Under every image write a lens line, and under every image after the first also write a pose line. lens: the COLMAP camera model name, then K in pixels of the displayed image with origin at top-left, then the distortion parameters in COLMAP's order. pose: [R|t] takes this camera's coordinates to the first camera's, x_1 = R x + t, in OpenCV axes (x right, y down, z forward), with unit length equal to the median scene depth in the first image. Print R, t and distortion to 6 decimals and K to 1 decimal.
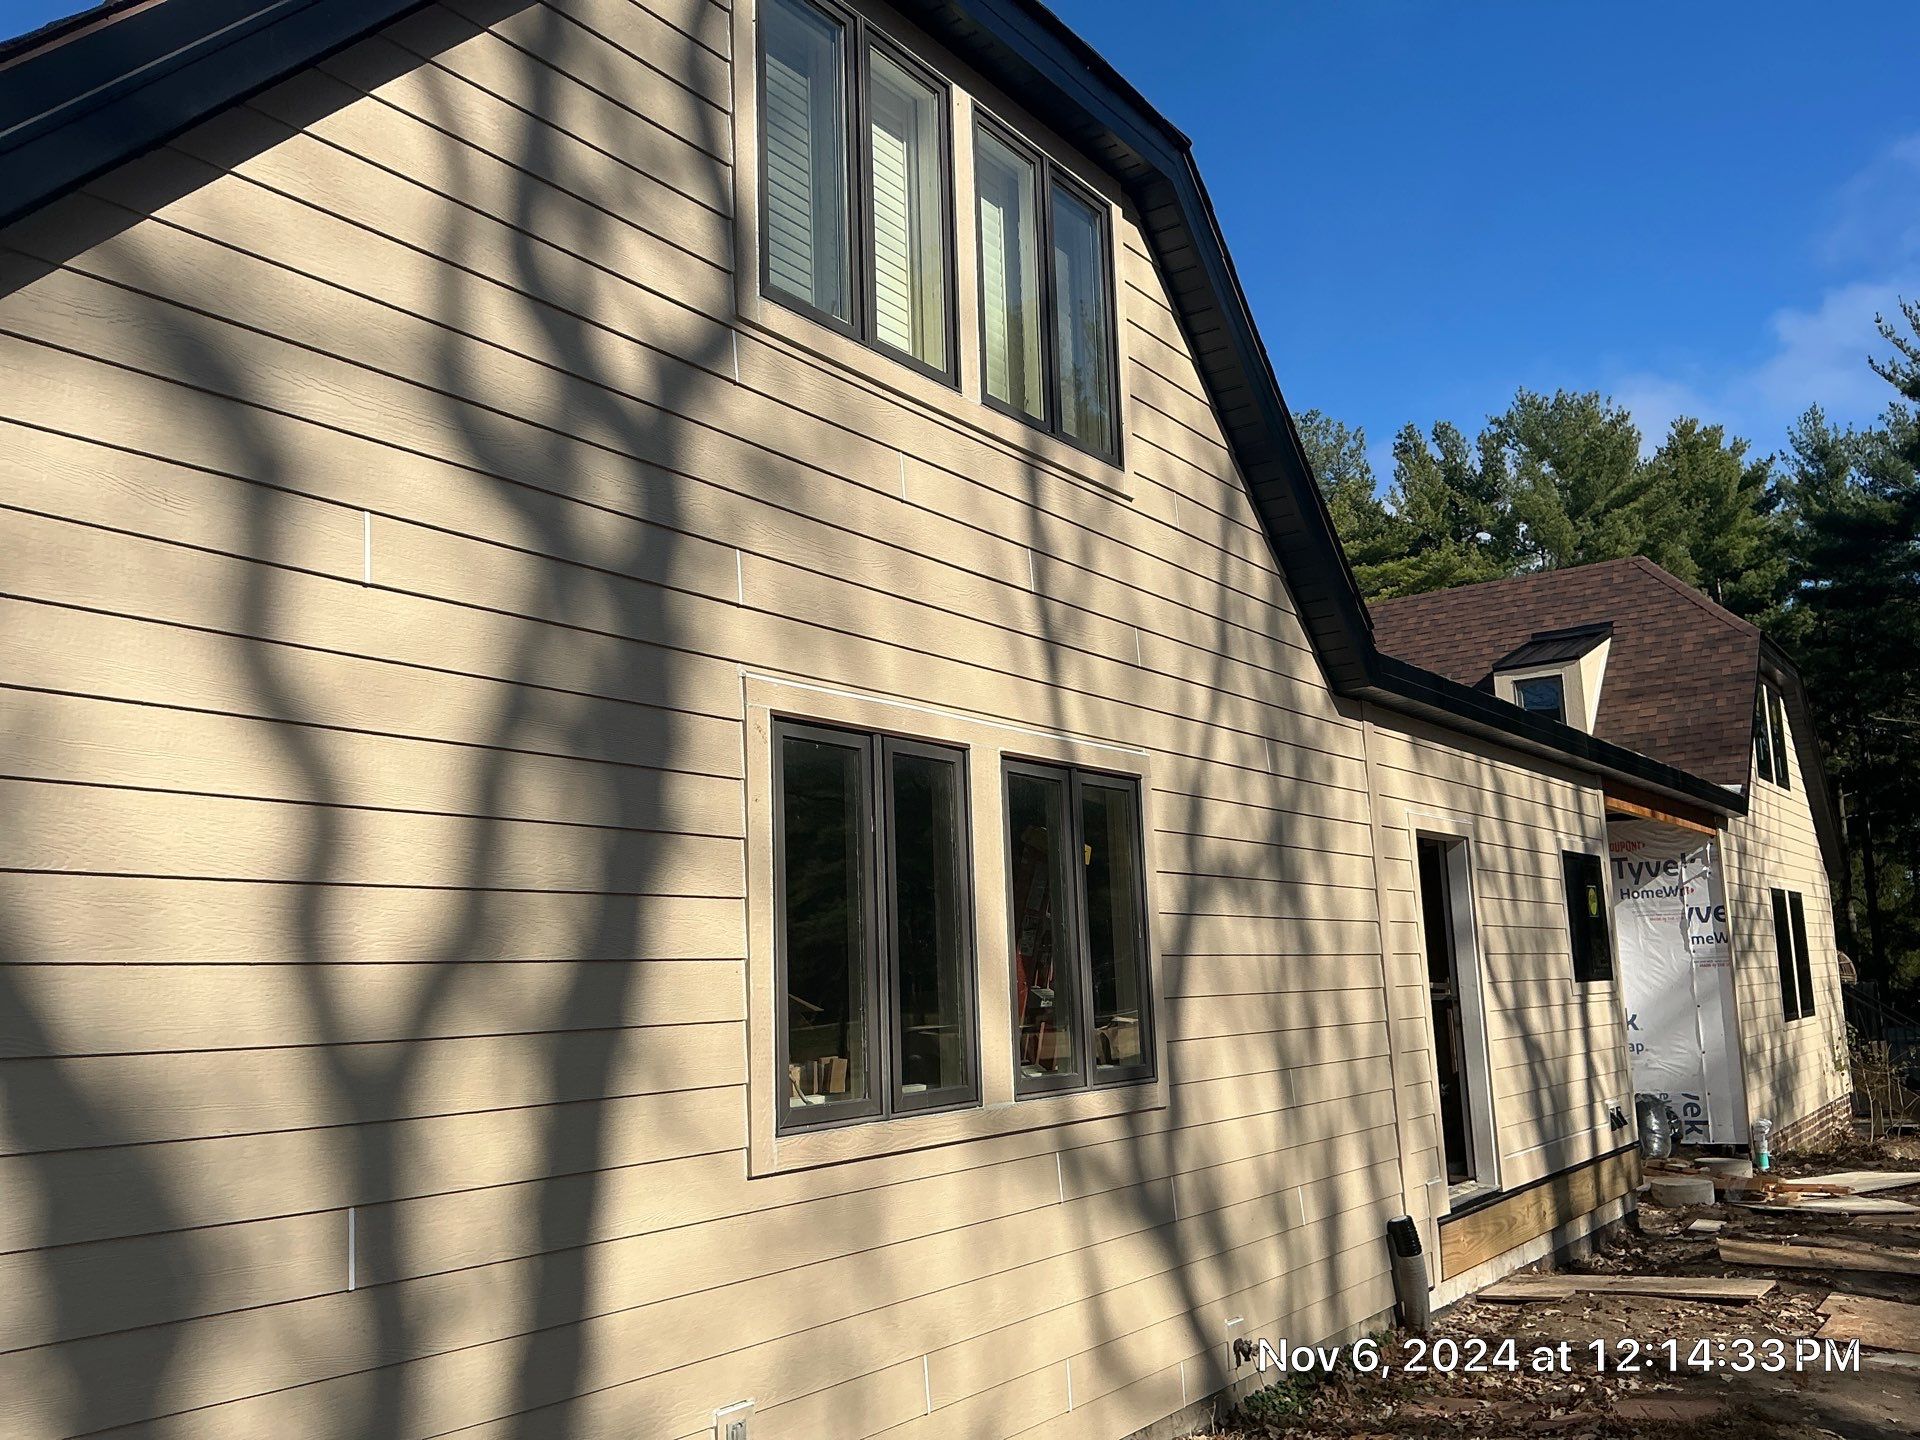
lens RADIAL K [[1577.0, 0, 960.0], [0, 1577.0, 720.0], [0, 0, 1]] dist [0.167149, -0.347912]
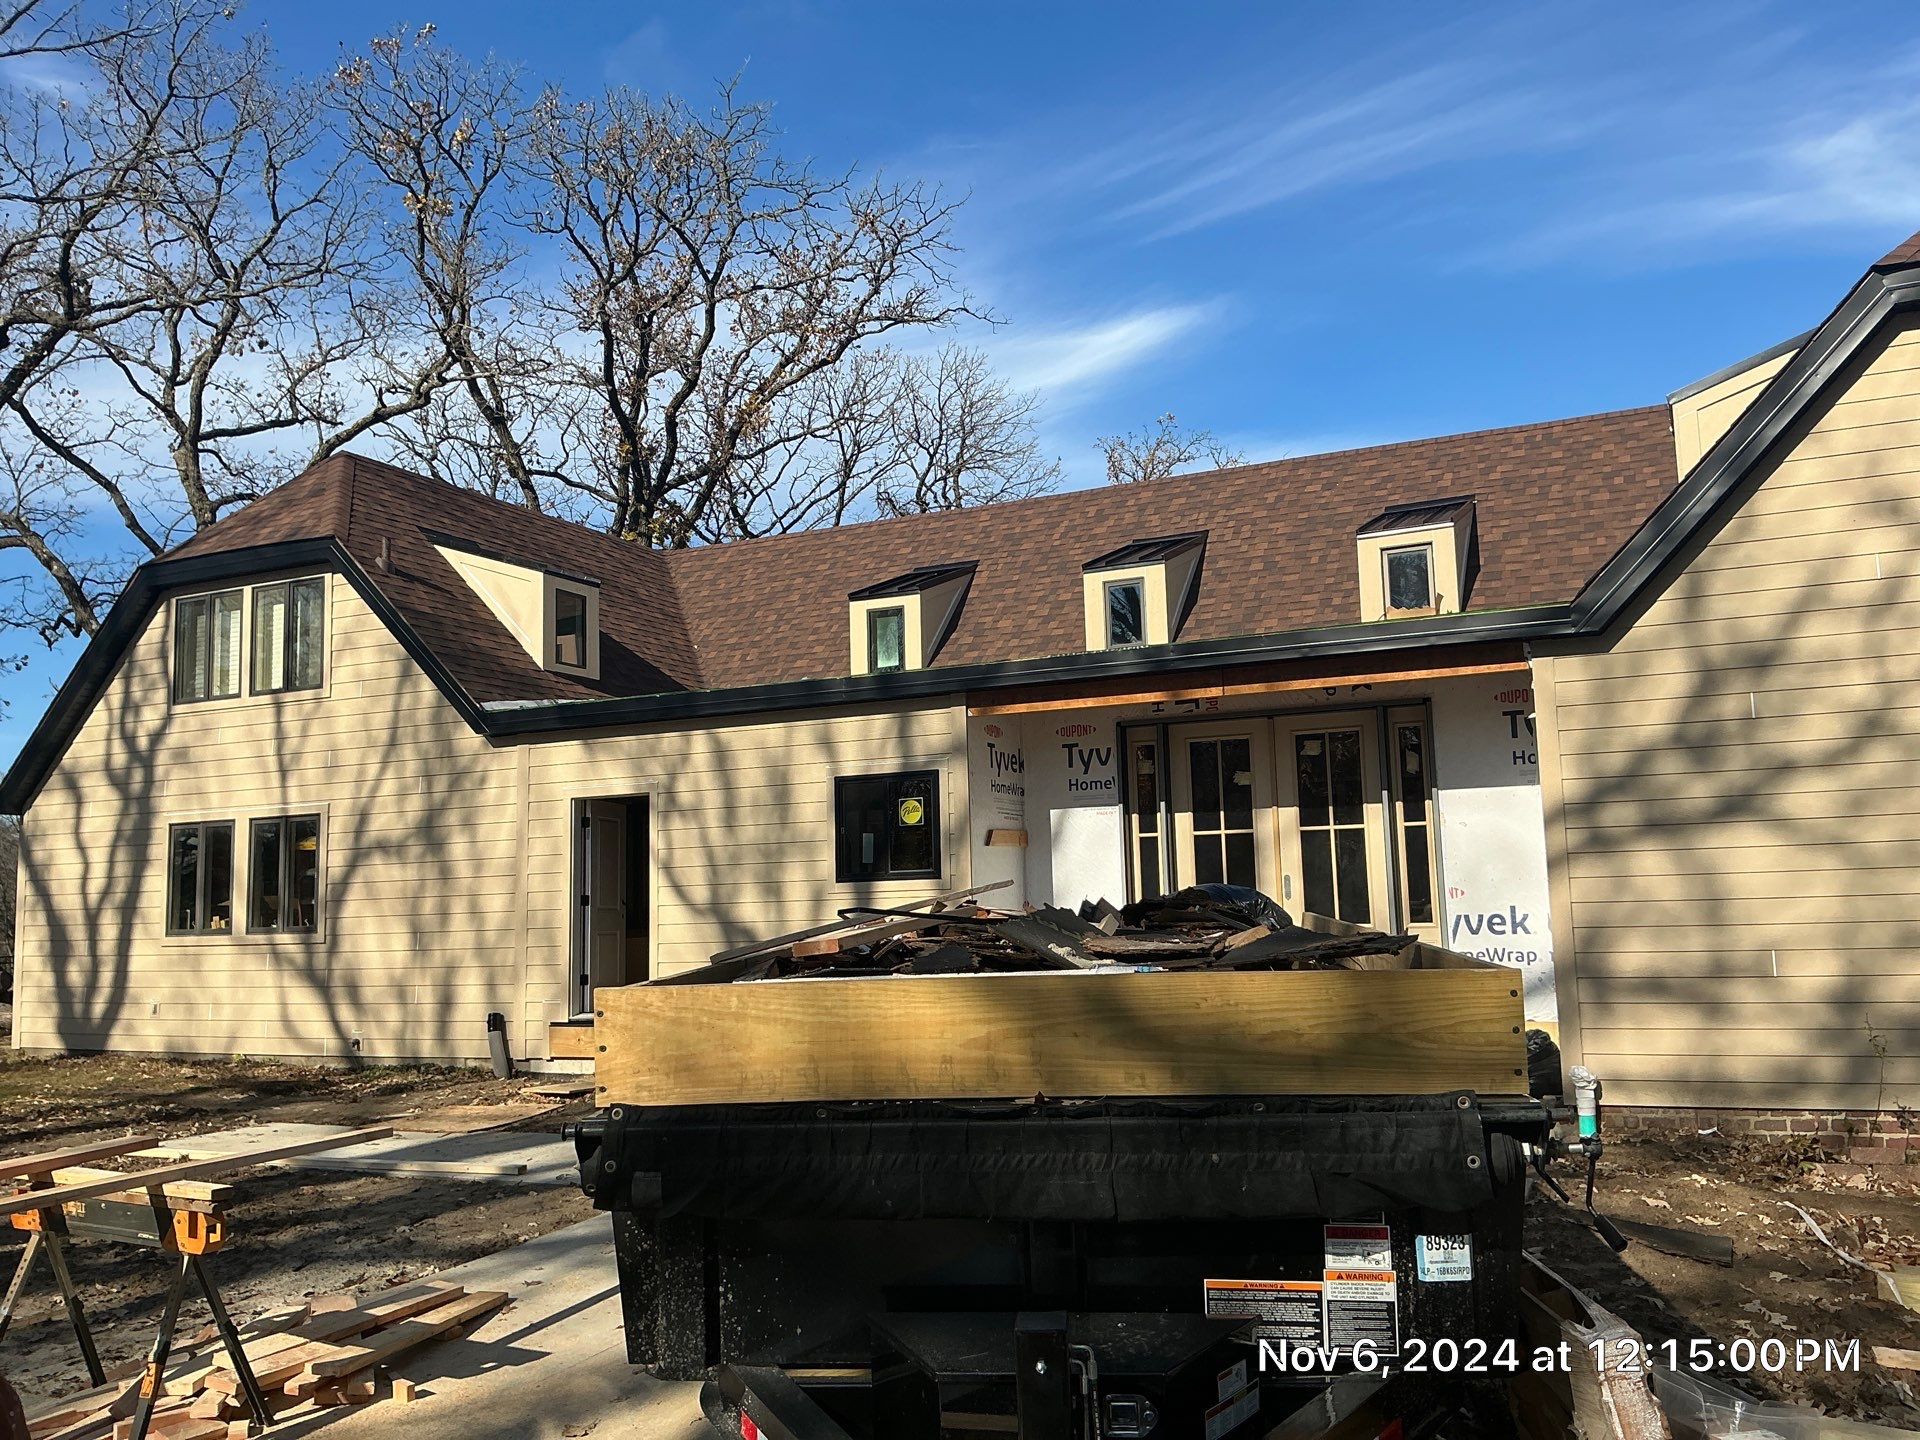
lens RADIAL K [[1584.2, 0, 960.0], [0, 1584.2, 720.0], [0, 0, 1]] dist [0.129779, -0.260022]
pose [[0.170462, -0.085943, -0.981609, 2.336876], [0.183724, 0.981492, -0.054028, 0.178560], [0.968085, -0.171135, 0.183097, 1.285505]]
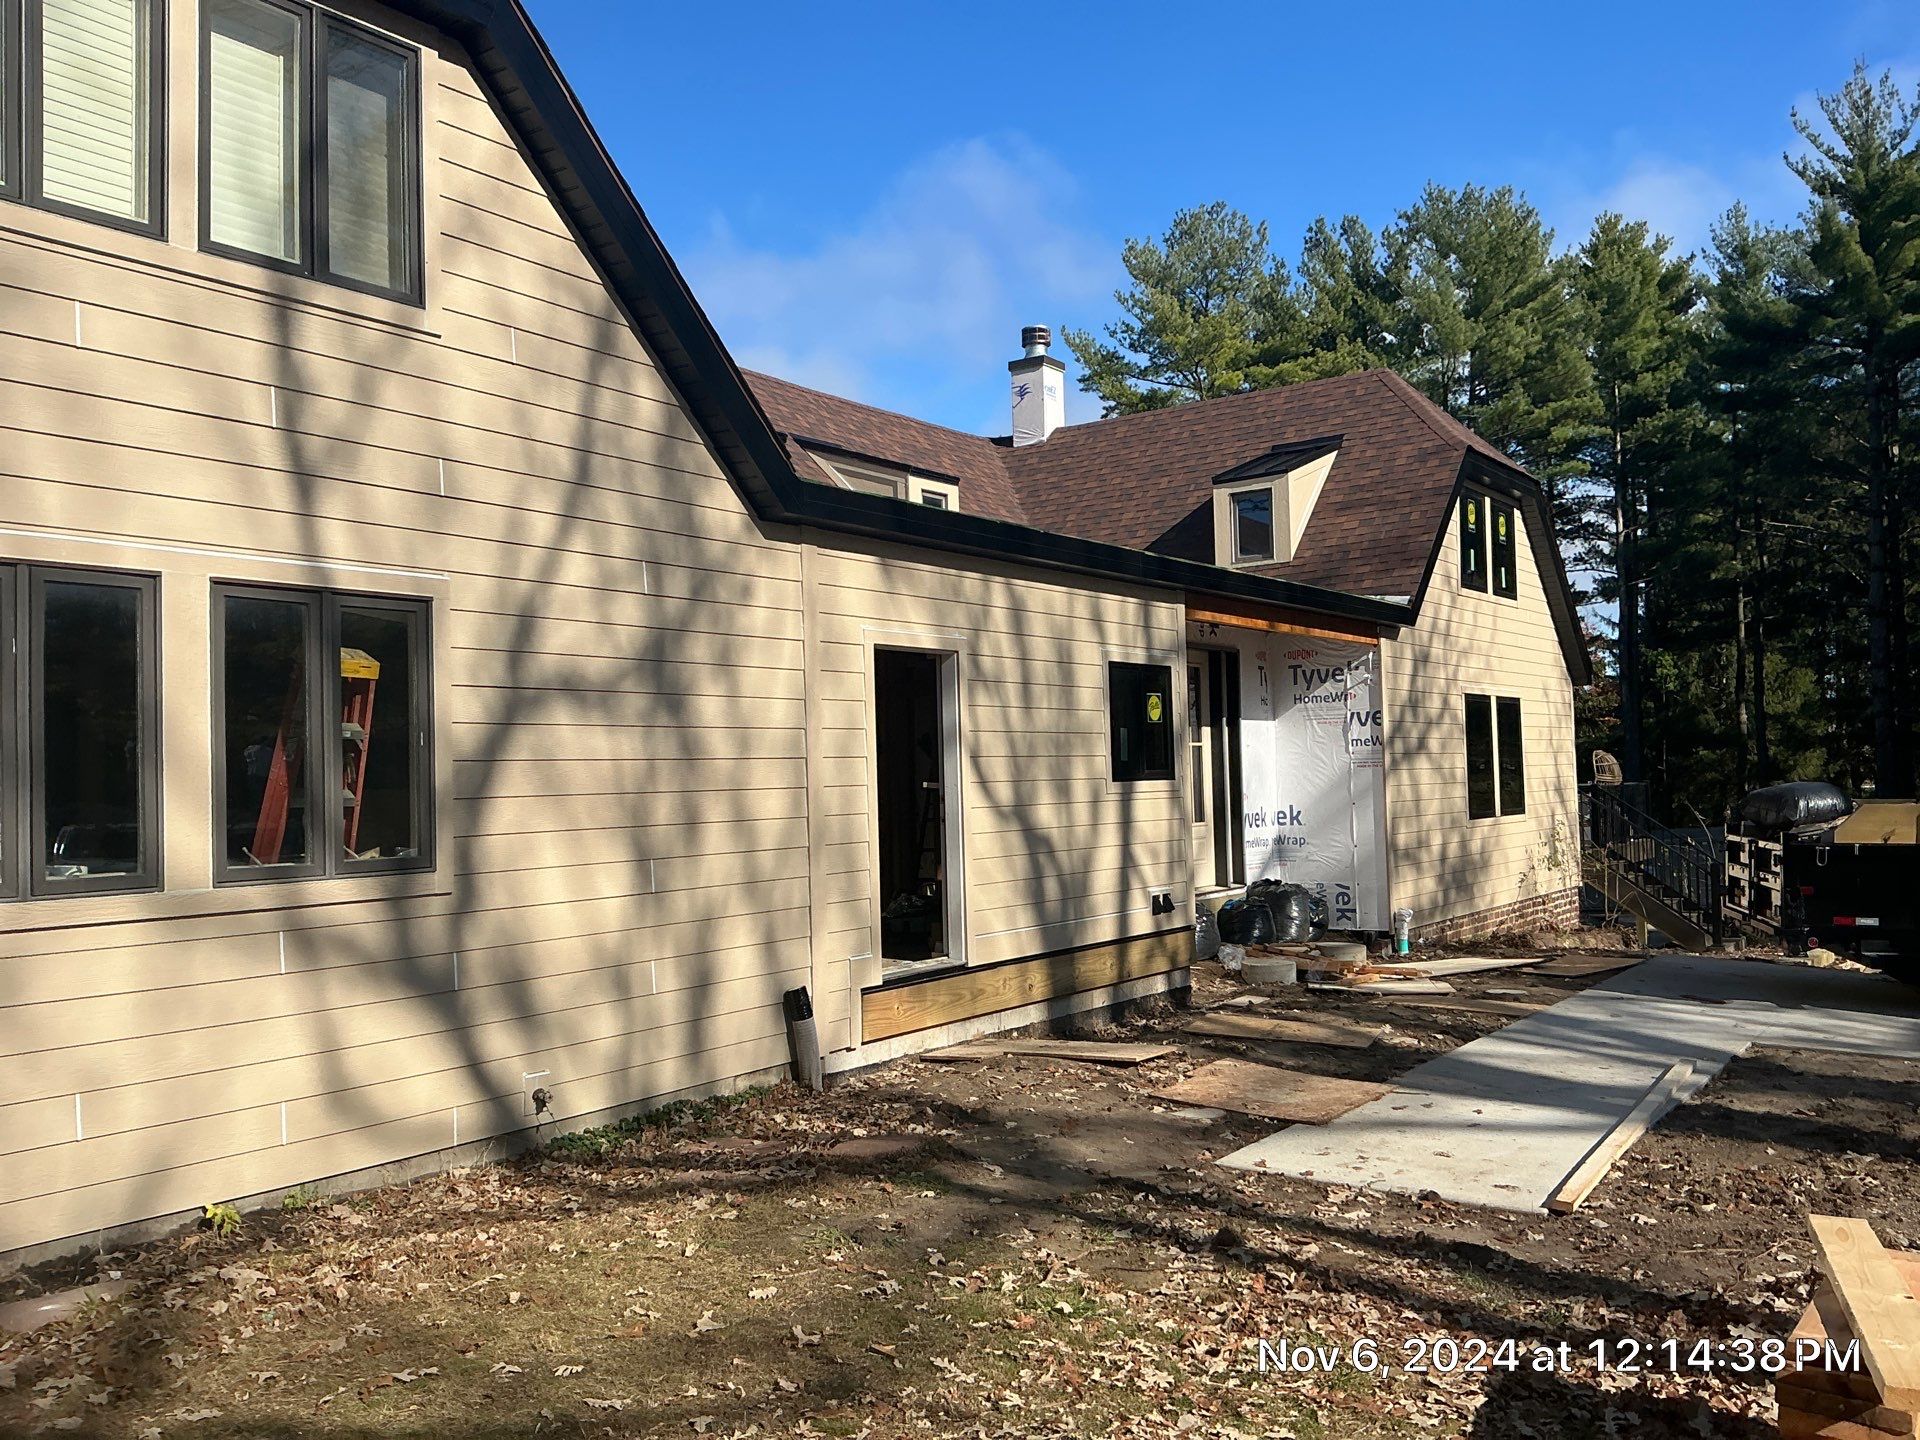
lens RADIAL K [[1584.2, 0, 960.0], [0, 1584.2, 720.0], [0, 0, 1]] dist [0.129779, -0.260022]
pose [[0.999954, 0.007138, 0.006441, 0.393933], [-0.007898, 0.991870, 0.127011, -0.020580], [-0.005482, -0.127056, 0.991880, -0.090031]]
